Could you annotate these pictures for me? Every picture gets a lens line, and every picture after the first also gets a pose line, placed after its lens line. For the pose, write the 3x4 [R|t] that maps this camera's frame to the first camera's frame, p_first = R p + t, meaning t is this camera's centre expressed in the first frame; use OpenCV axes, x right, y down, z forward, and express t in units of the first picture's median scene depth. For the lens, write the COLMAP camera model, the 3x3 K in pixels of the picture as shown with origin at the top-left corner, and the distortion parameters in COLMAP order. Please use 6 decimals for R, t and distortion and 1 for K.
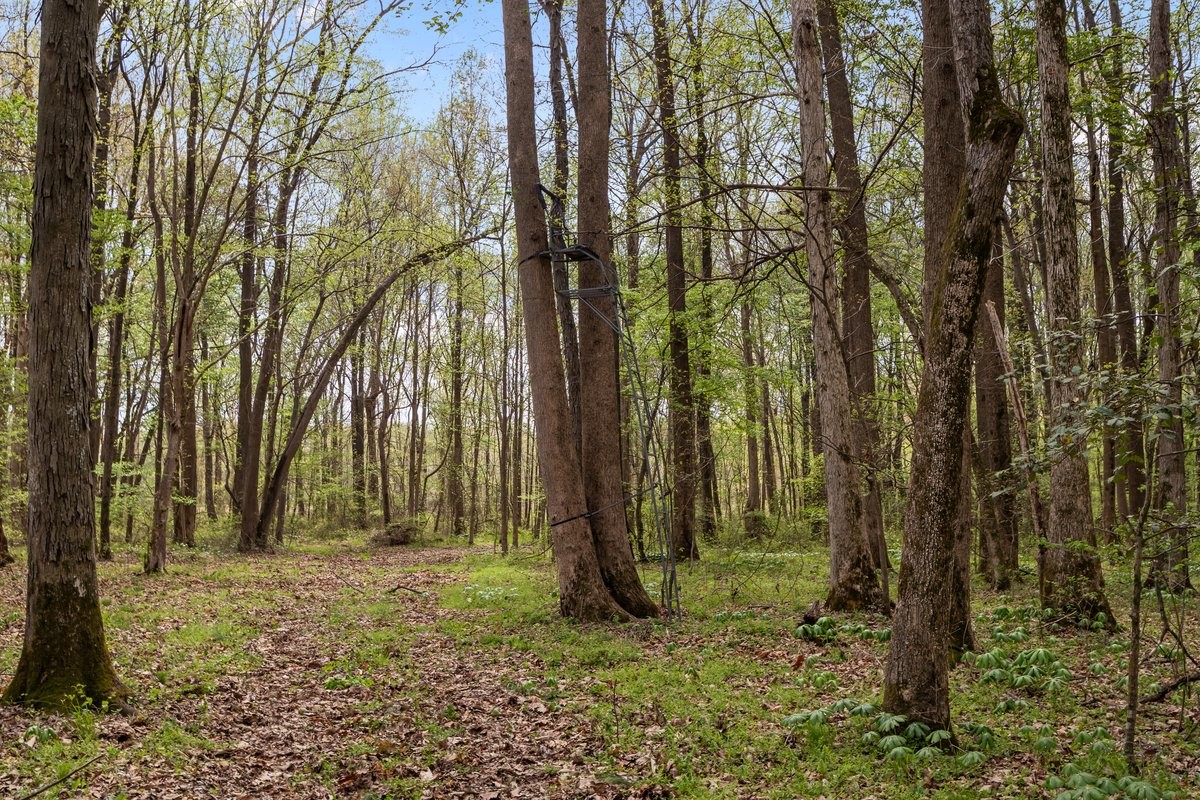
lens RADIAL K [[1101.3, 0, 600.0], [0, 1101.3, 400.0], [0, 0, 1]] dist [0.117207, -0.263576]
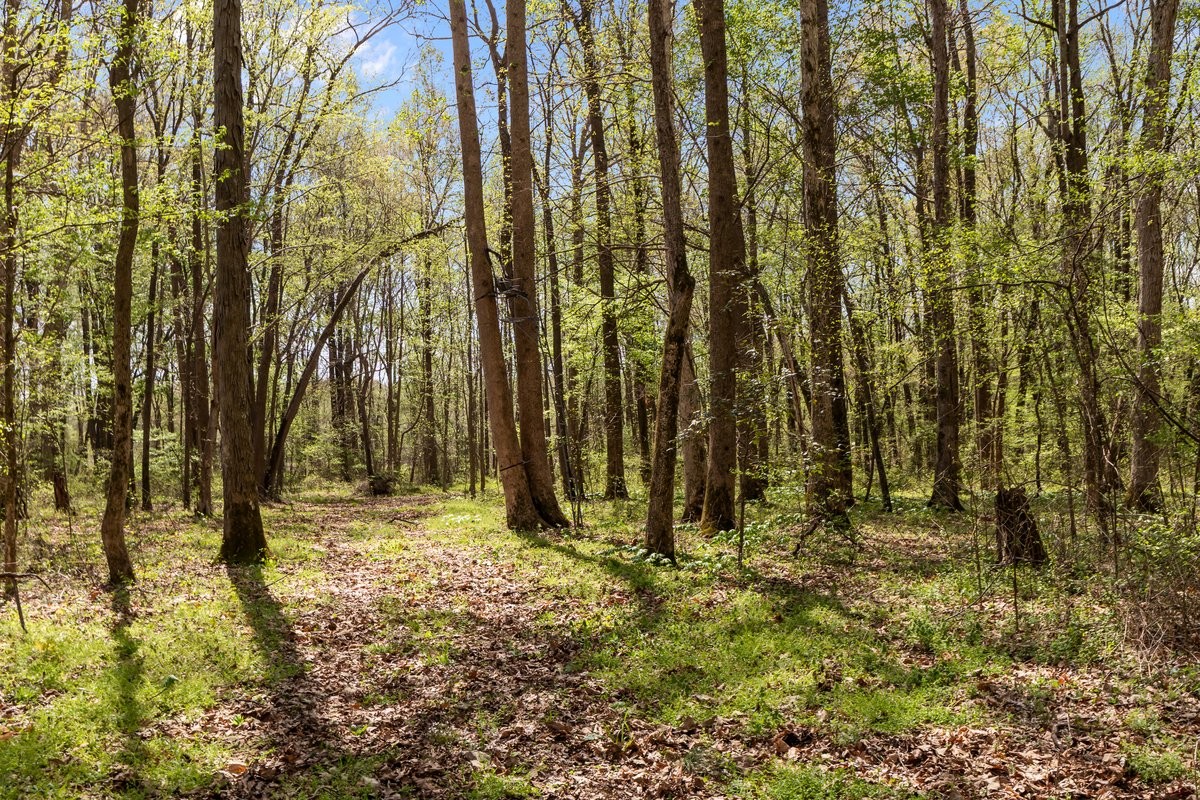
lens RADIAL K [[1101.3, 0, 600.0], [0, 1101.3, 400.0], [0, 0, 1]] dist [0.117207, -0.263576]
pose [[0.999400, -0.020964, 0.027589, 0.016827], [0.019672, 0.998734, 0.046296, -0.016773], [-0.028524, -0.045725, 0.998547, -0.165771]]
